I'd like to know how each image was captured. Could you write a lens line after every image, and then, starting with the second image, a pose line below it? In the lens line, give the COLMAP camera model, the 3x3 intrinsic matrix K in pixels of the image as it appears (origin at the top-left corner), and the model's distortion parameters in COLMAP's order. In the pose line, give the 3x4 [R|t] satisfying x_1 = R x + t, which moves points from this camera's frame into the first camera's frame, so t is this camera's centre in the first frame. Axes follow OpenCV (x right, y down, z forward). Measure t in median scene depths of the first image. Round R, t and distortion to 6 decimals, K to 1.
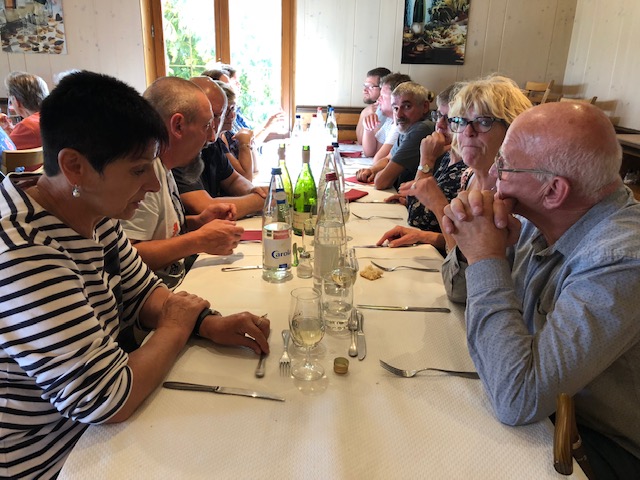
lens RADIAL K [[505.2, 0, 320.0], [0, 505.2, 240.0], [0, 0, 1]] dist [0.101278, -0.126325]
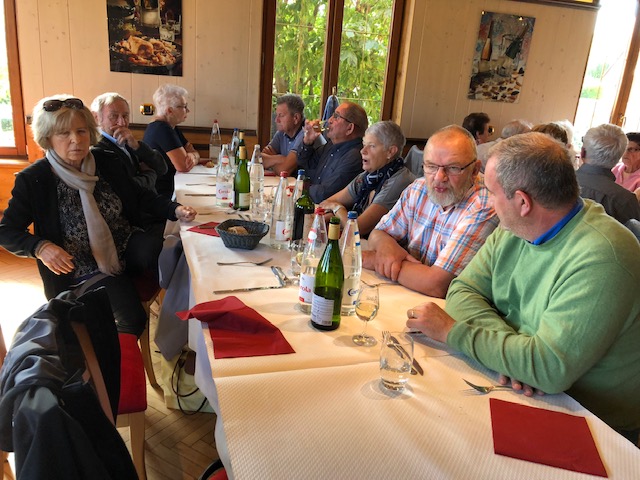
lens RADIAL K [[531.1, 0, 320.0], [0, 531.1, 240.0], [0, 0, 1]] dist [0.000293, 0.015209]
pose [[0.973988, -0.020121, 0.225704, -1.185804], [0.020886, 0.999781, -0.001006, -0.075279], [-0.225634, 0.005694, 0.974195, -0.015890]]
